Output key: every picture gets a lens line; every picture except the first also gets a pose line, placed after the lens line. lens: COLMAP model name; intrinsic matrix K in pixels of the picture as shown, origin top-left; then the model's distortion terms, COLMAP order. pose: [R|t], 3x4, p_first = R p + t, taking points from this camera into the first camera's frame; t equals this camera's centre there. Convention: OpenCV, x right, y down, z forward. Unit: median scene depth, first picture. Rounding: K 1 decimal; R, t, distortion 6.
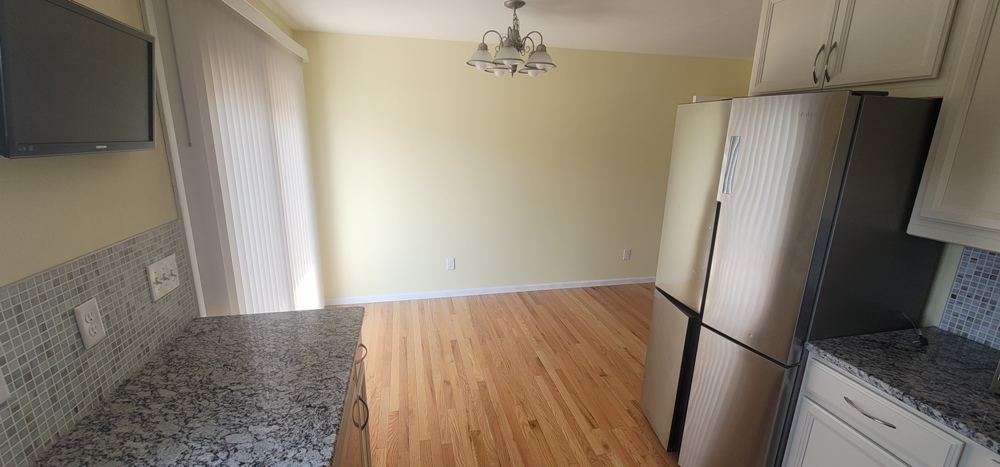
lens RADIAL K [[406.2, 0, 498.6], [0, 406.2, 234.8], [0, 0, 1]] dist [-0.010643, -0.000032]
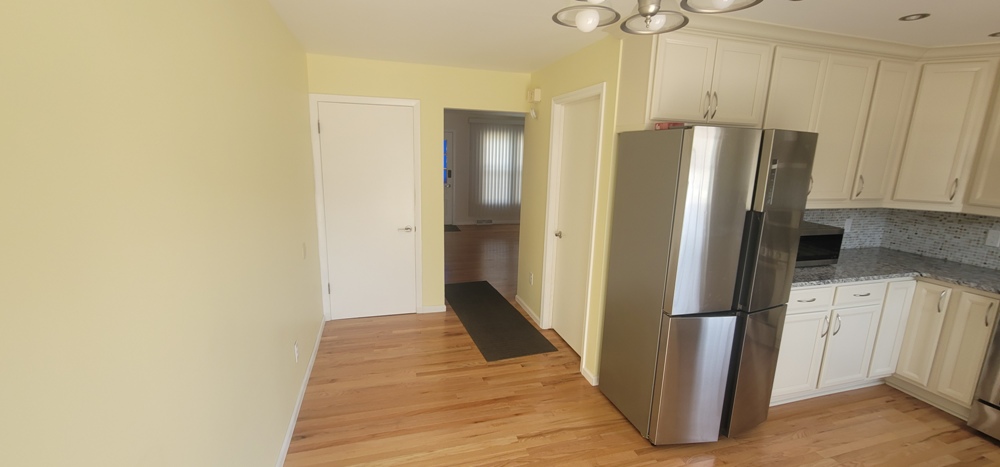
lens RADIAL K [[406.2, 0, 496.9], [0, 406.2, 232.8], [0, 0, 1]] dist [-0.010643, -0.000032]
pose [[-0.046958, -0.218560, 0.974693, -0.621419], [0.226710, 0.947974, 0.223491, -0.479643], [-0.972830, 0.231467, 0.005035, 1.792110]]
